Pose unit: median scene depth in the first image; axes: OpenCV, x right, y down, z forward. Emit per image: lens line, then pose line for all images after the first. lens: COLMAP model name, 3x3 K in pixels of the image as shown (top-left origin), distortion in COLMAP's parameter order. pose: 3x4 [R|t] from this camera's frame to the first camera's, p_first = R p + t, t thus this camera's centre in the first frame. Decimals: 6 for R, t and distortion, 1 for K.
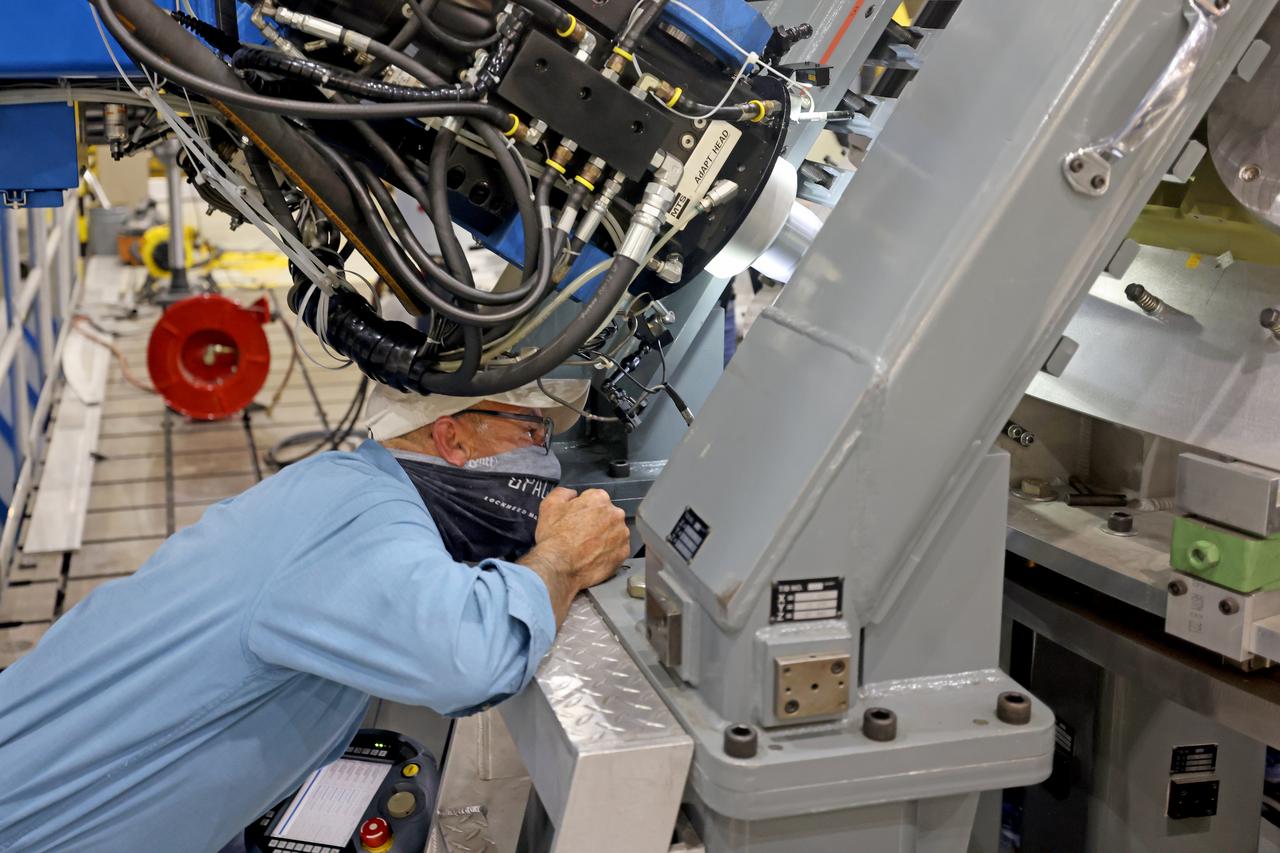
lens RADIAL K [[1644.9, 0, 640.0], [0, 1644.9, 426.5], [0, 0, 1]] dist [-0.018289, -0.020142]
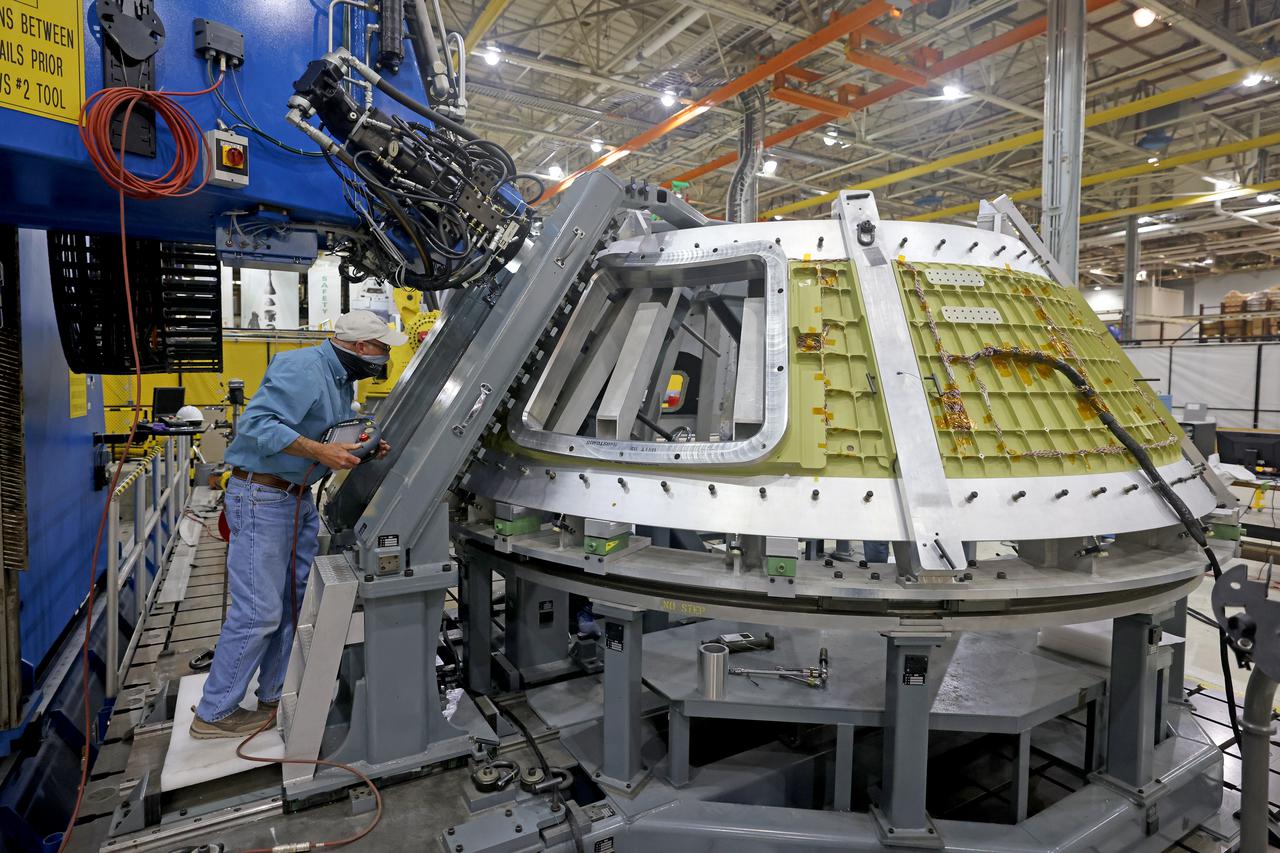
lens RADIAL K [[690.5, 0, 609.5], [0, 690.5, 409.9], [0, 0, 1]] dist [-0.031666, 0.001231]
pose [[0.974991, -0.013627, 0.221826, 0.042466], [0.057020, 0.980047, -0.190413, 0.023618], [-0.214806, 0.198300, 0.956314, -0.120416]]
